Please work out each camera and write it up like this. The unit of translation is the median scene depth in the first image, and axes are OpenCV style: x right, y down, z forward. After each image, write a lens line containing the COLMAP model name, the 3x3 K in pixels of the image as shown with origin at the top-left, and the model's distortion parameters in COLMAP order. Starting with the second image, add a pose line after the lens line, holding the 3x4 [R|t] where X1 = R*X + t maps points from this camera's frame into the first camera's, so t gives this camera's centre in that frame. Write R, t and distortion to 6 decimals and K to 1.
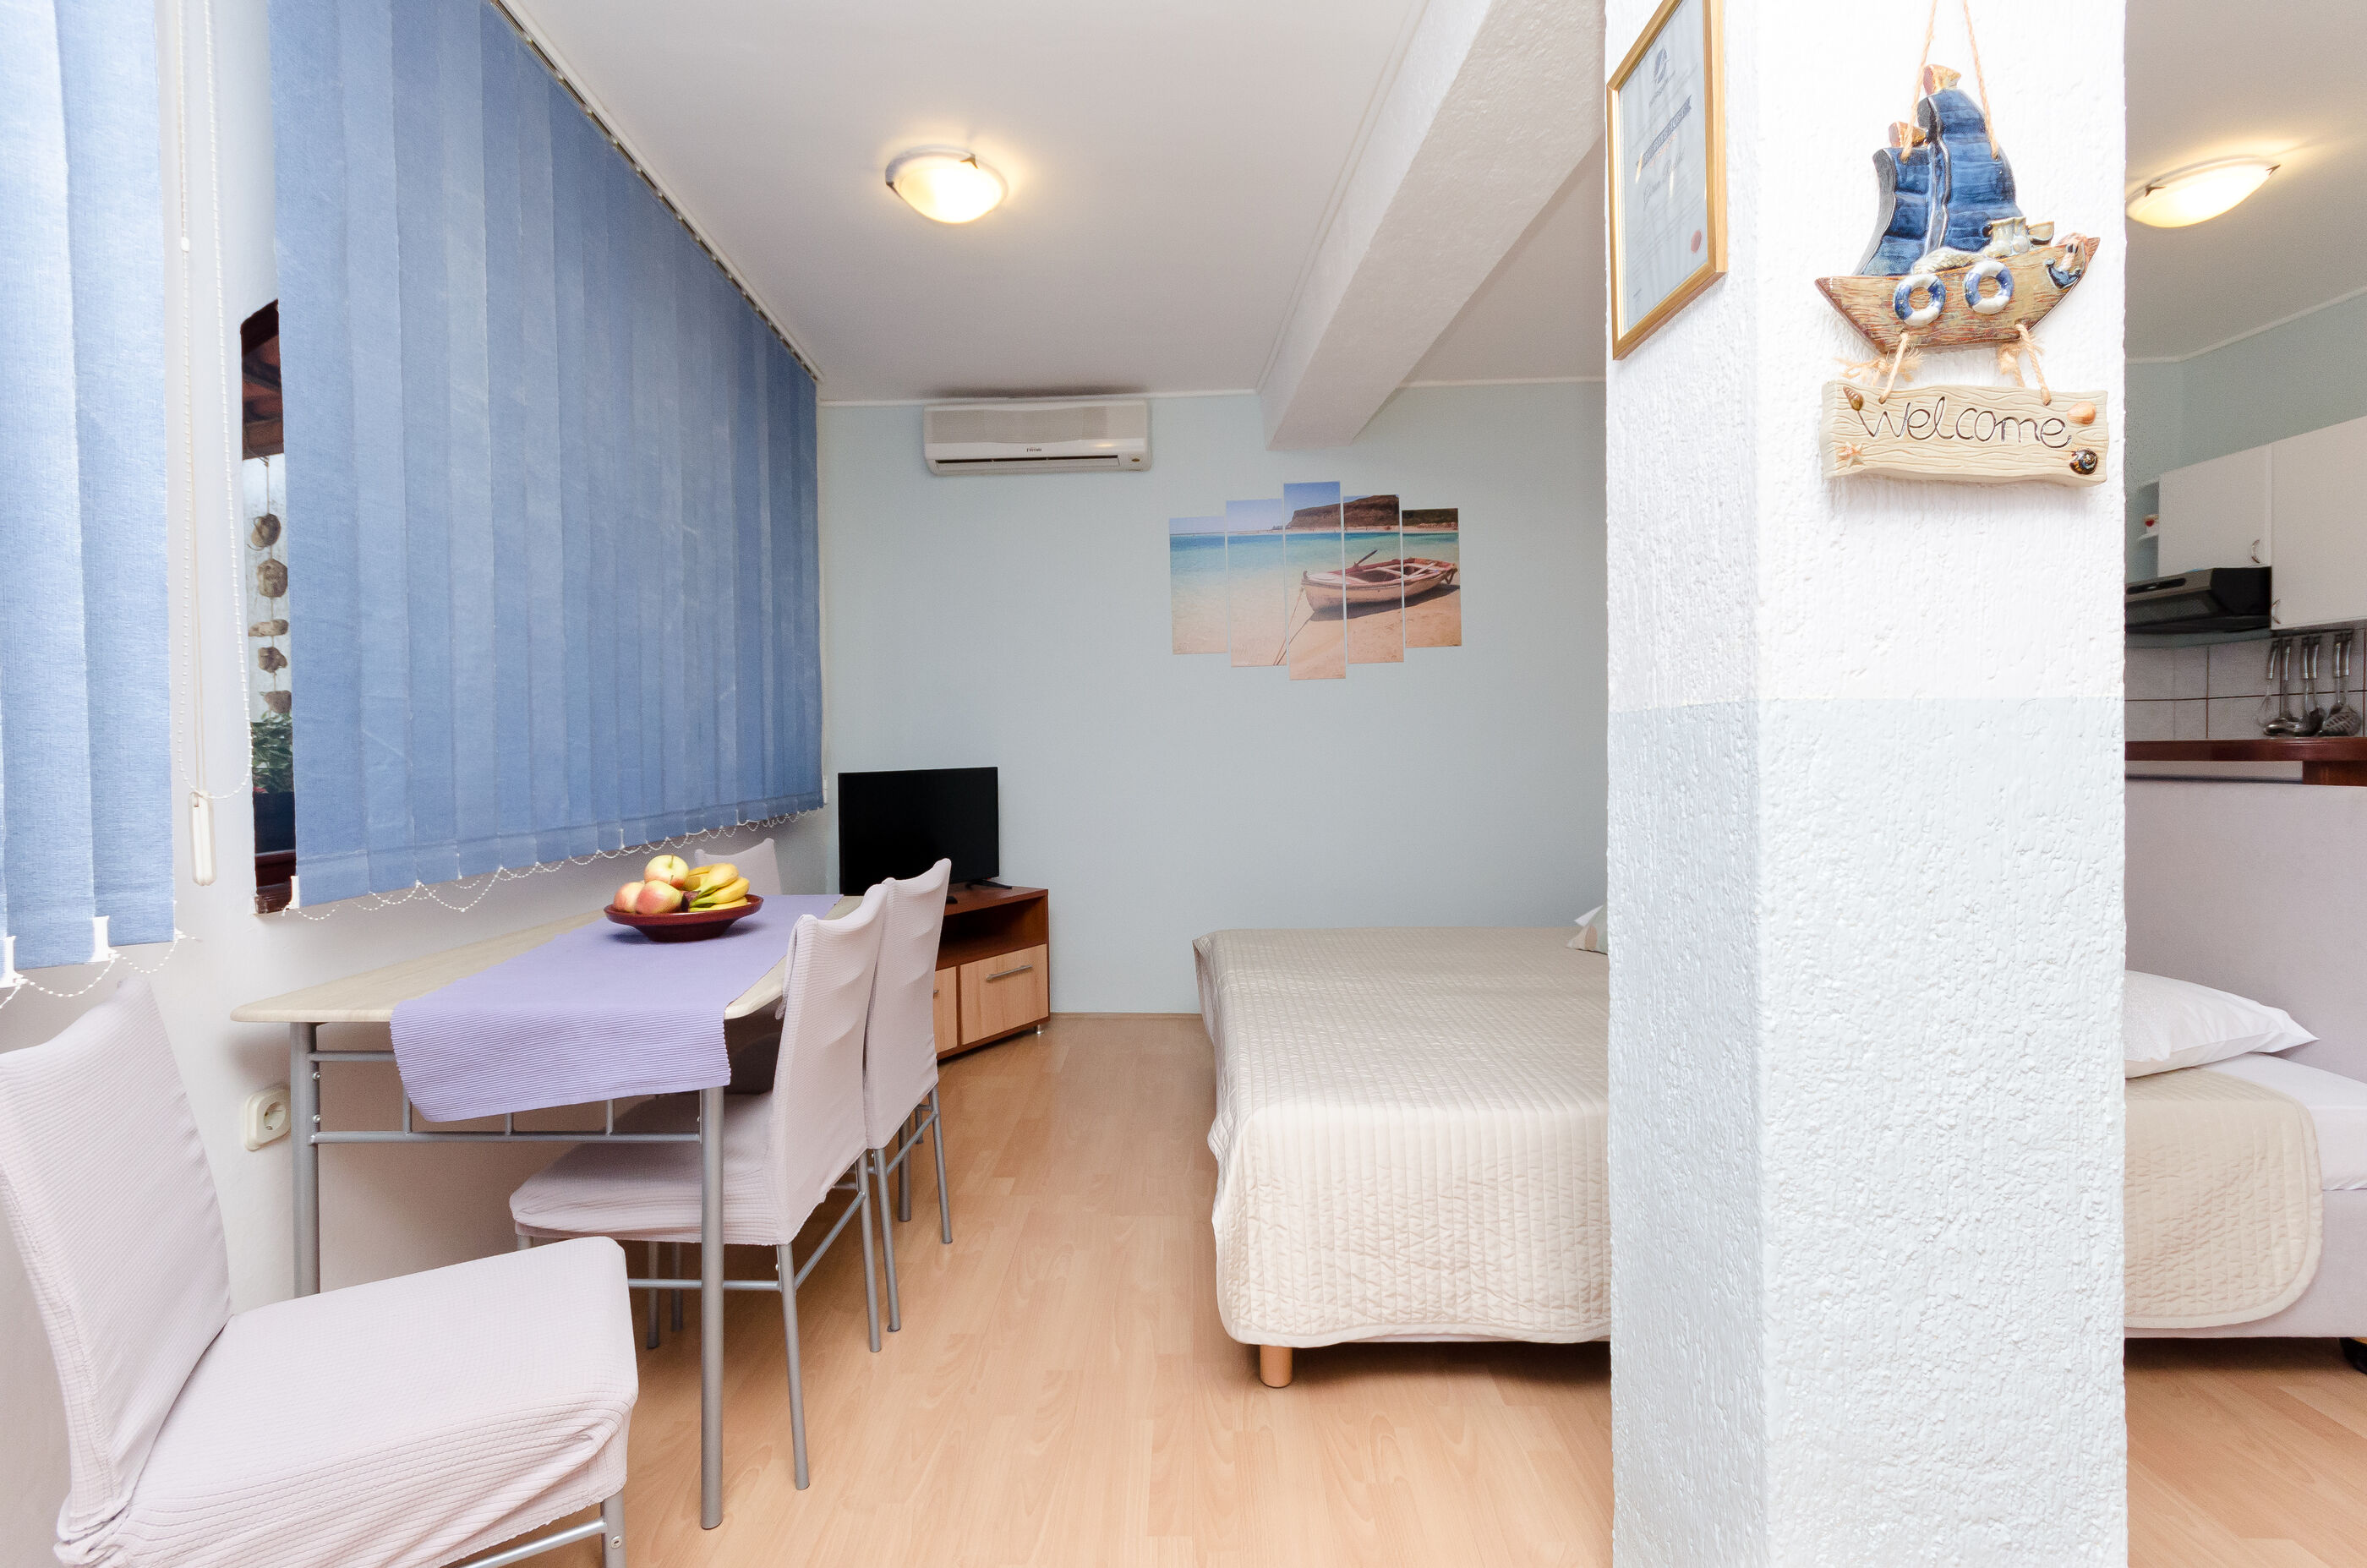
lens RADIAL K [[1047.8, 0, 1251.8], [0, 1047.8, 767.2], [0, 0, 1]] dist [0.010303, 0.000763]
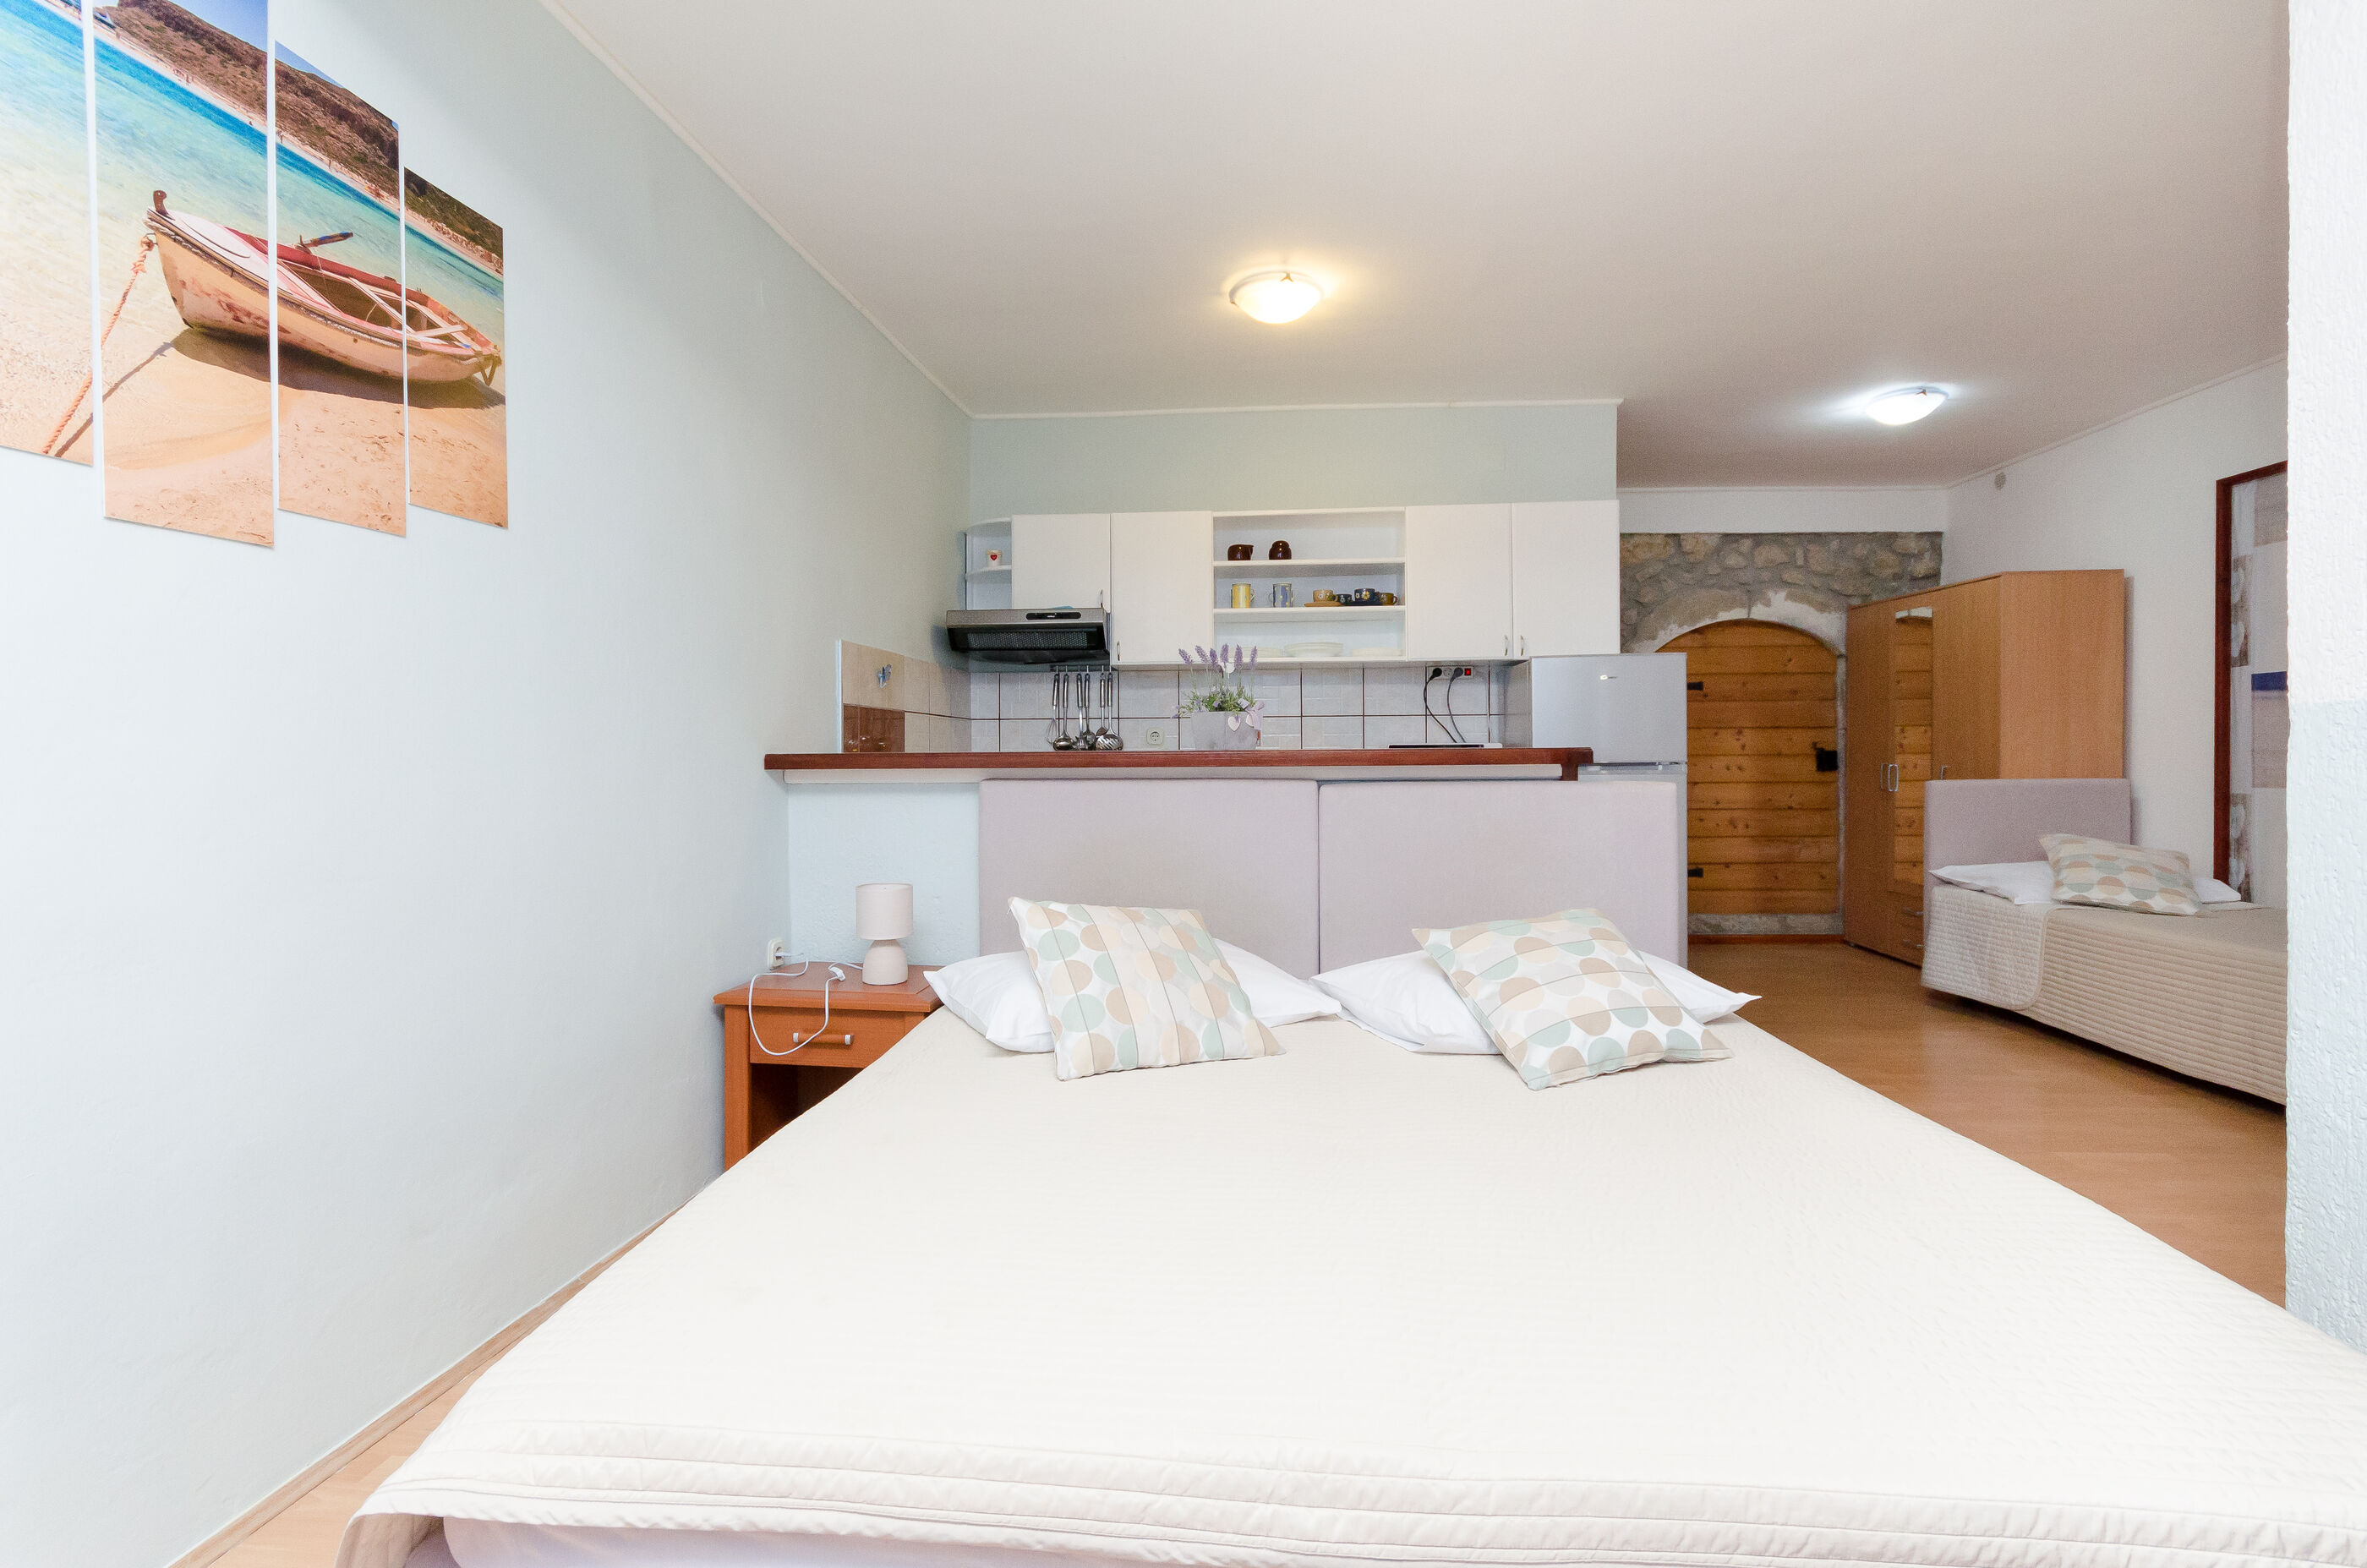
lens RADIAL K [[1101.7, 0, 1124.0], [0, 1101.7, 769.6], [0, 0, 1]] dist [-0.002112, -0.000815]
pose [[0.143440, 0.004465, 0.989649, -0.574092], [0.018211, 0.999809, -0.007150, 0.002586], [-0.989491, 0.019049, 0.143332, 1.553520]]
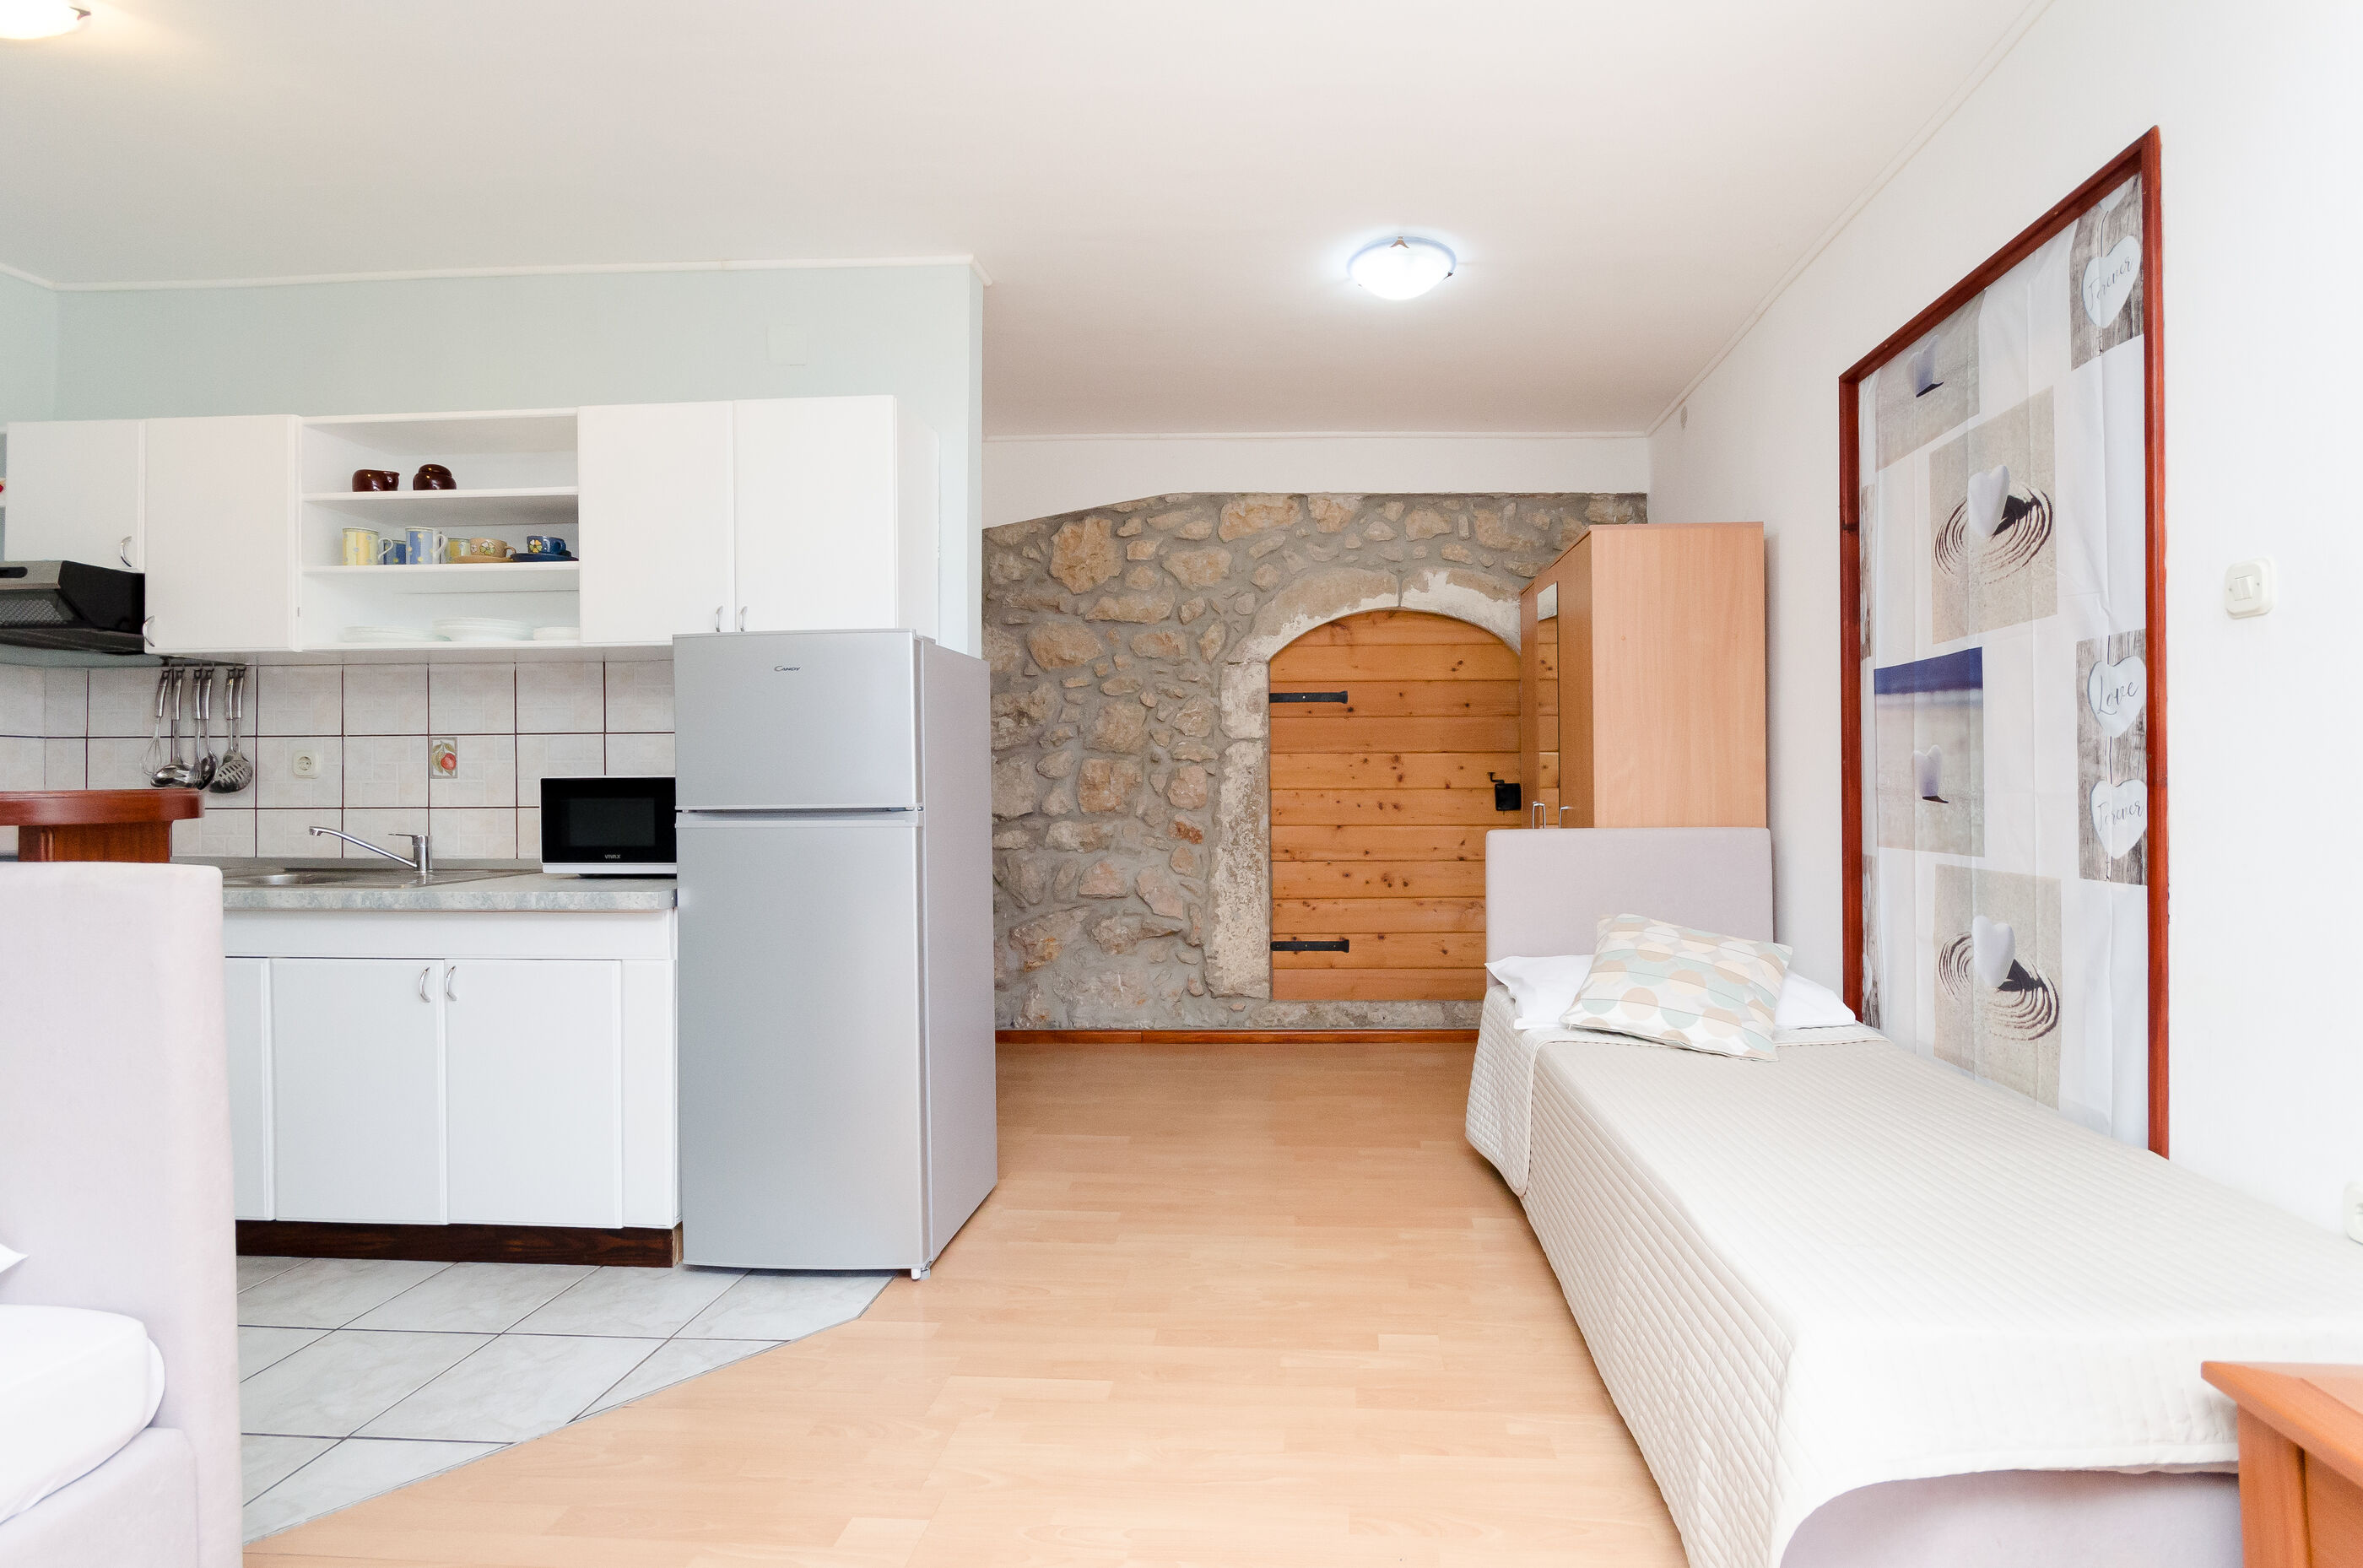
lens RADIAL K [[1117.2, 0, 1210.8], [0, 1117.2, 780.8], [0, 0, 1]] dist [0.001267, 0.001035]
pose [[0.117648, 0.016169, 0.992924, 0.464780], [0.017644, 0.999676, -0.018370, -0.009851], [-0.992899, 0.019681, 0.117325, 0.226687]]
